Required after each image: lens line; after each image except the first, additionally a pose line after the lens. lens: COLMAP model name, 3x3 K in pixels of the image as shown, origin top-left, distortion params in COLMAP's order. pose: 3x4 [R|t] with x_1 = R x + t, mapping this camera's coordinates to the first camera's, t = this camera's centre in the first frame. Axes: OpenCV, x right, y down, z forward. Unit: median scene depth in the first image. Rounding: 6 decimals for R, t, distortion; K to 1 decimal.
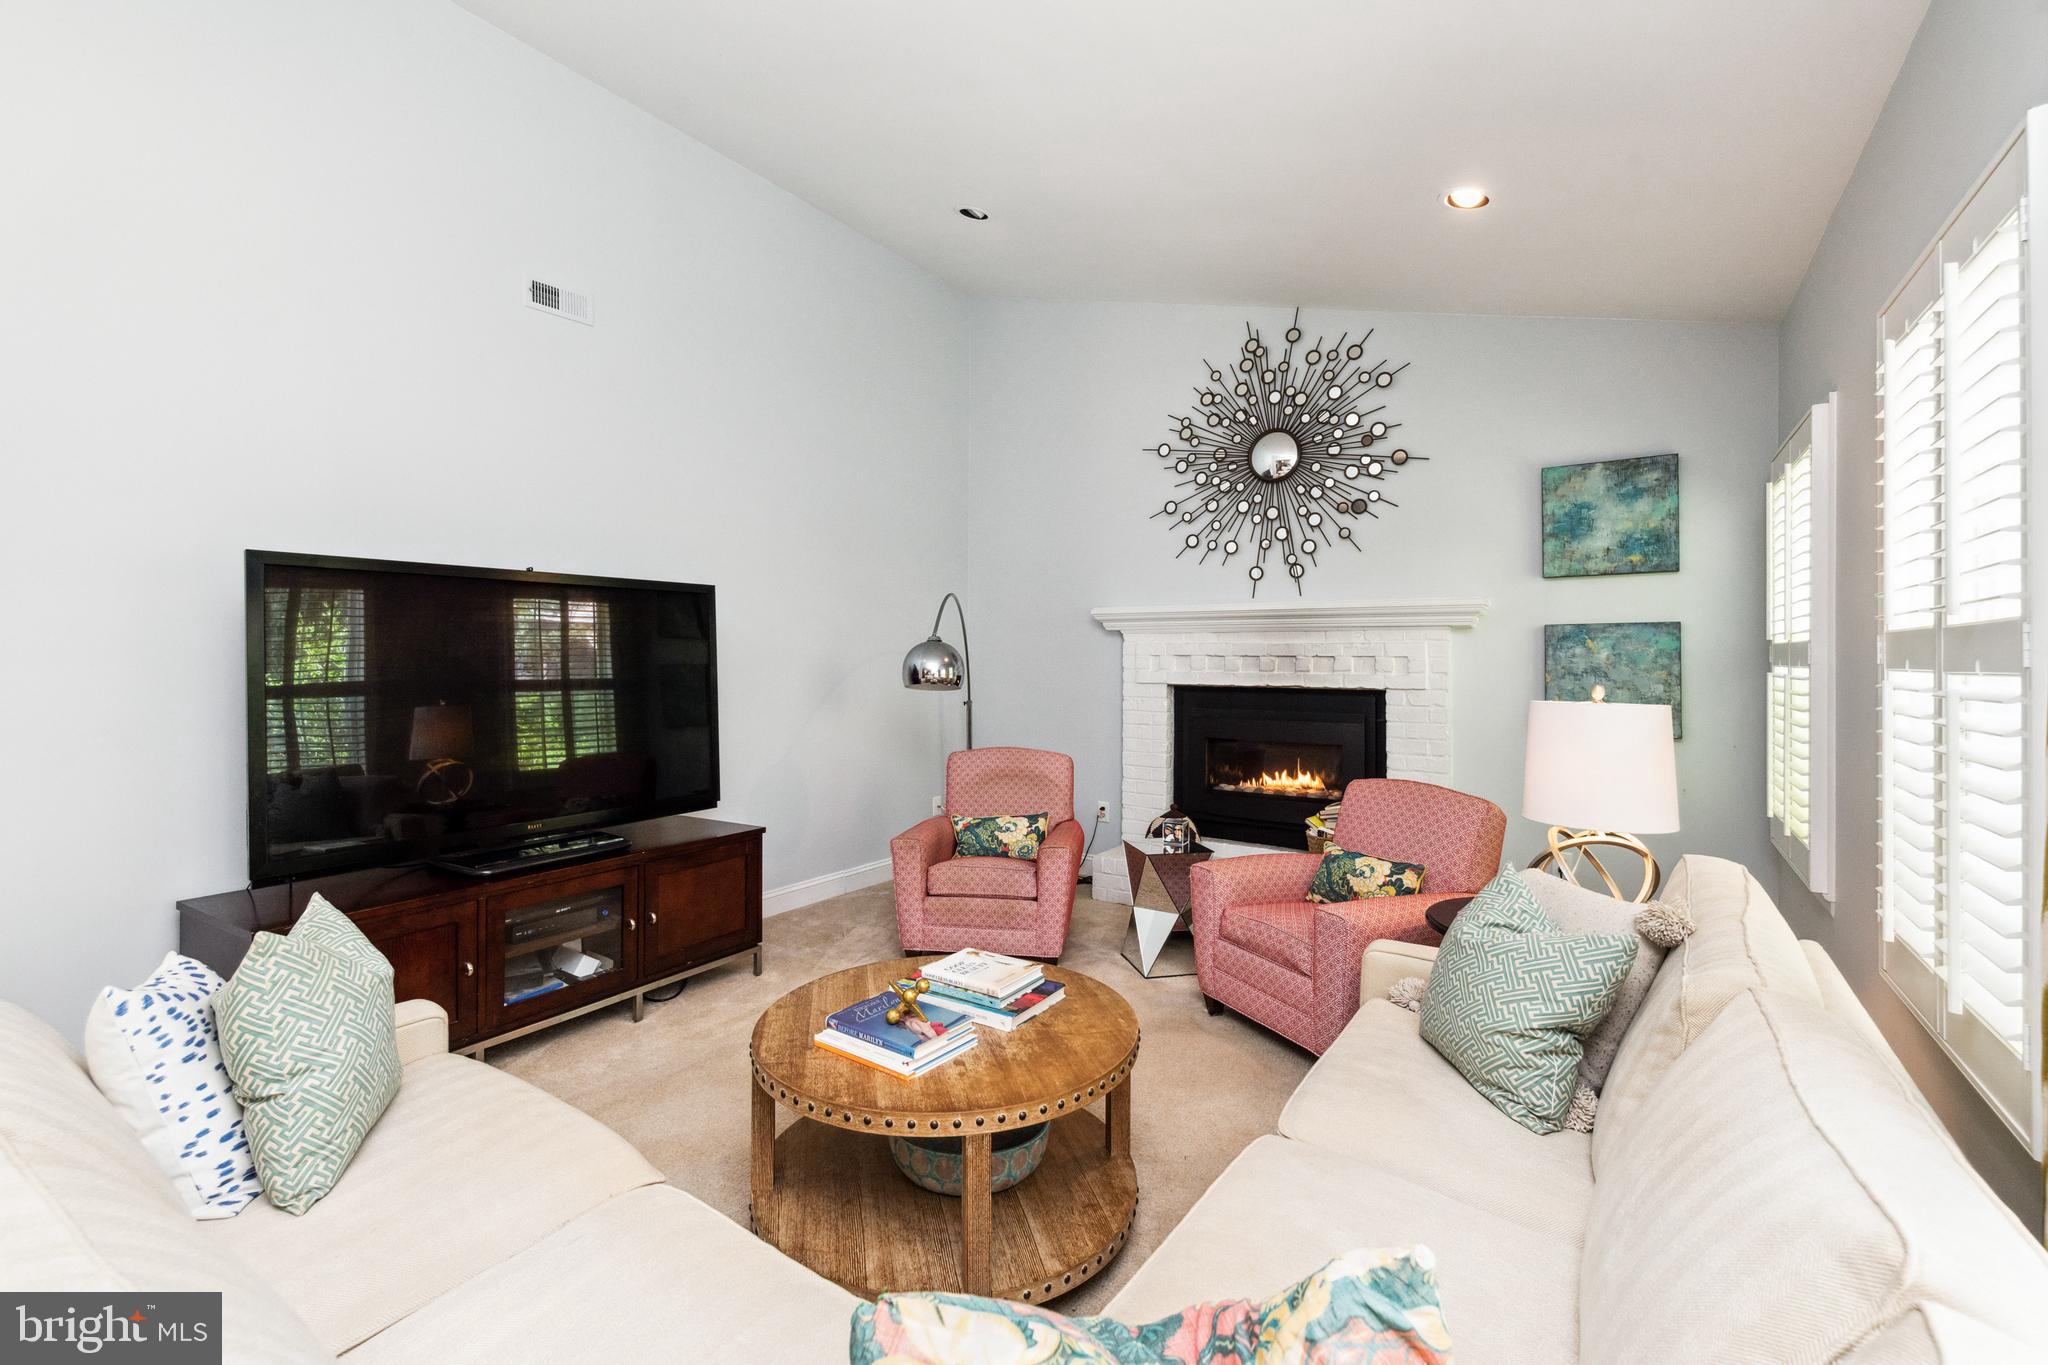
lens RADIAL K [[891.4, 0, 1020.3], [0, 891.4, 649.1], [0, 0, 1]] dist [0.004121, -0.001506]
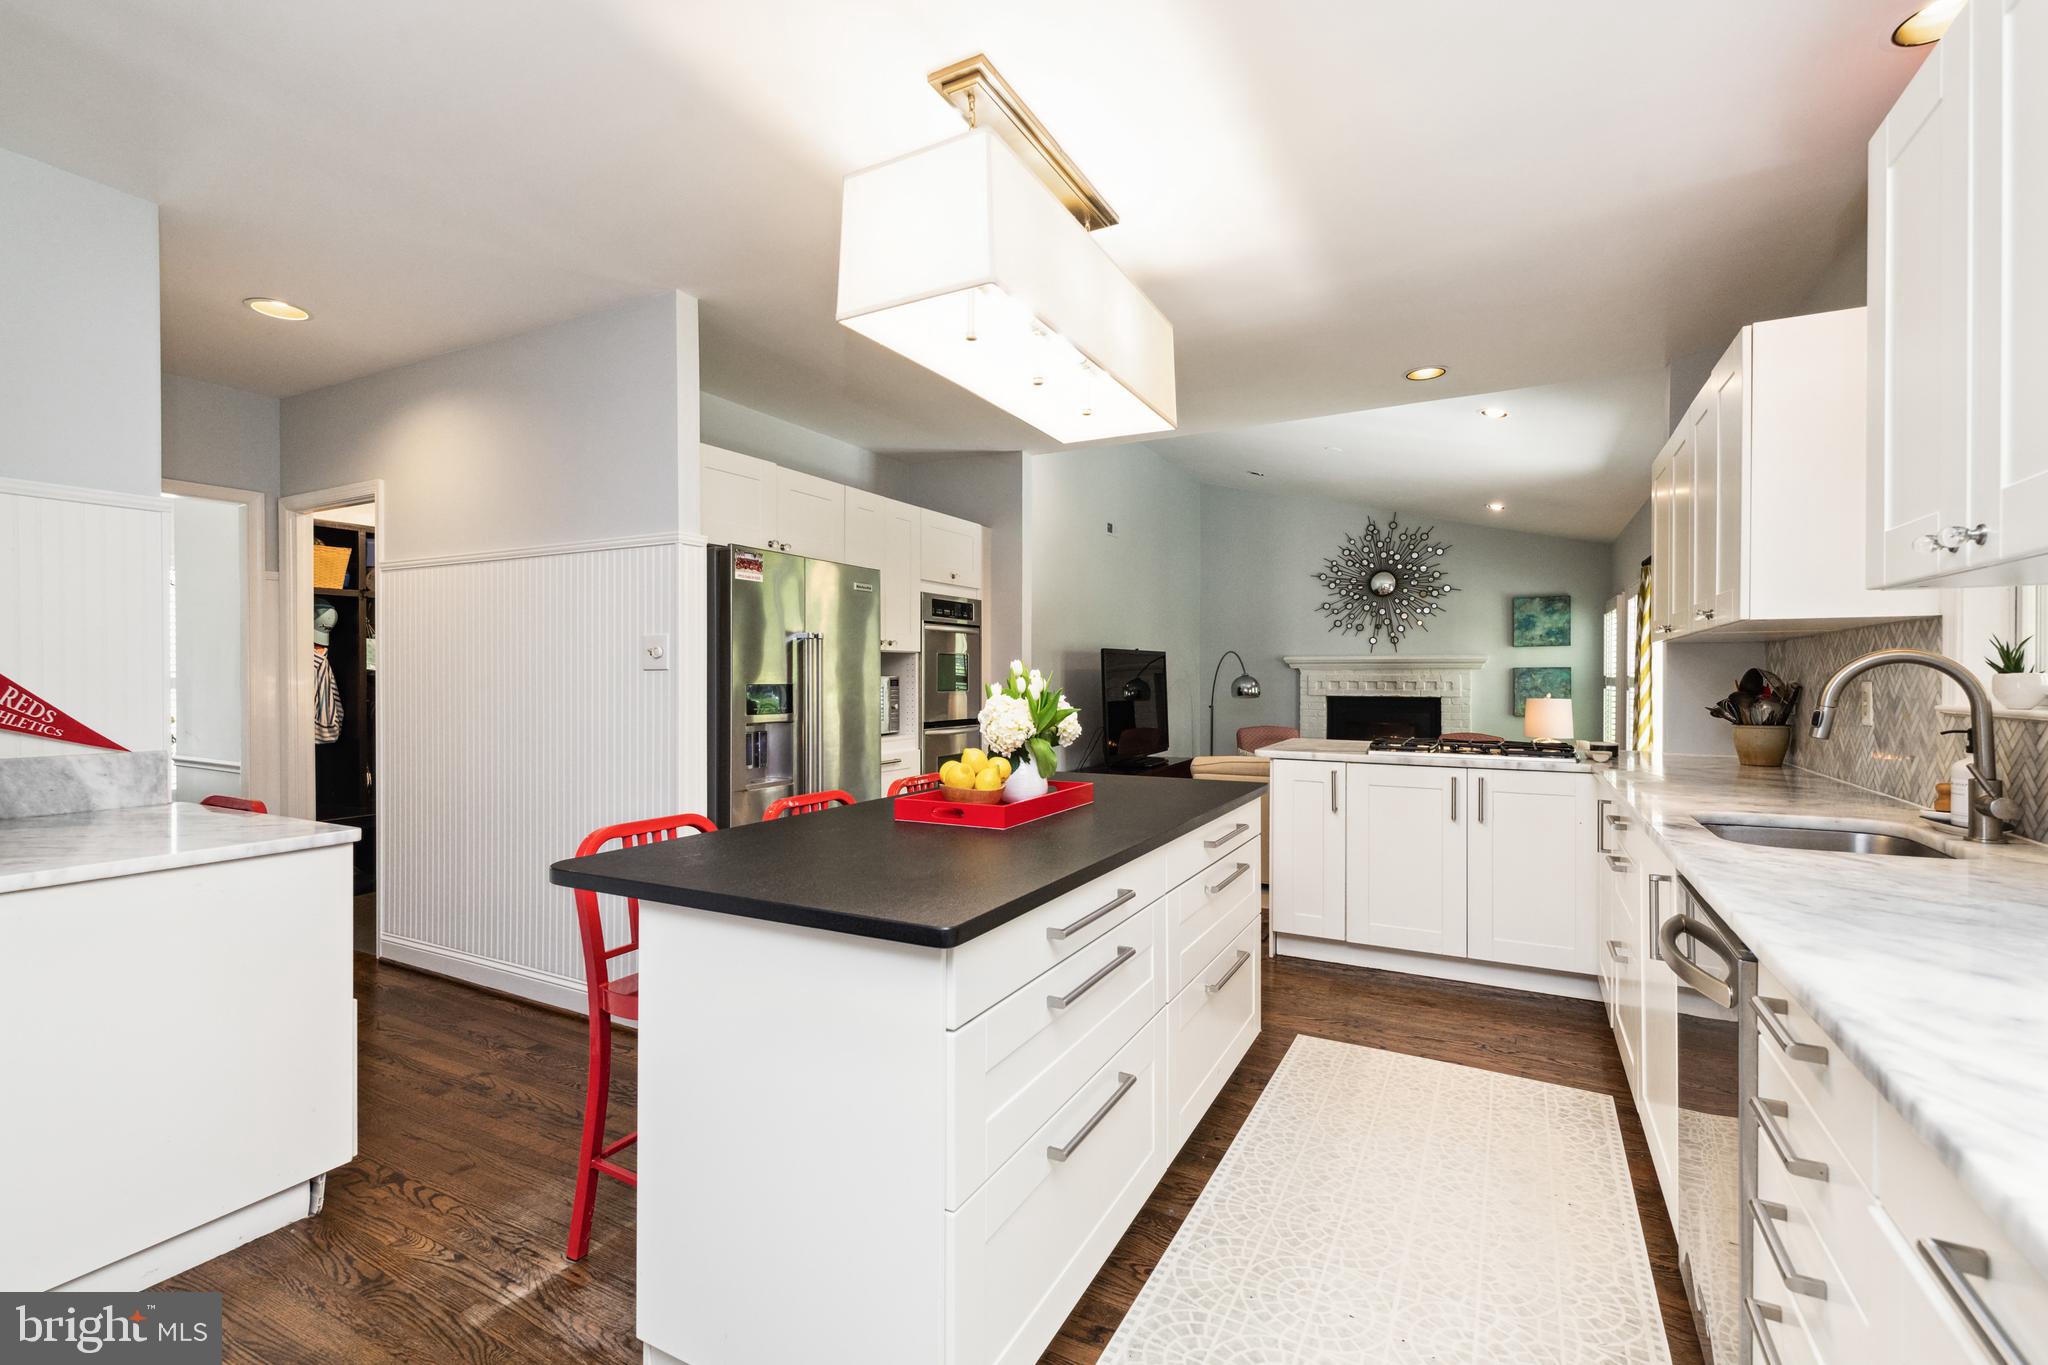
lens RADIAL K [[891.4, 0, 1019.6], [0, 891.4, 683.9], [0, 0, 1]] dist [0.004121, -0.001506]
pose [[0.995770, -0.004167, 0.091790, -0.781435], [0.002651, 0.999858, 0.016631, -0.024639], [-0.091846, -0.016318, 0.995640, -1.024543]]
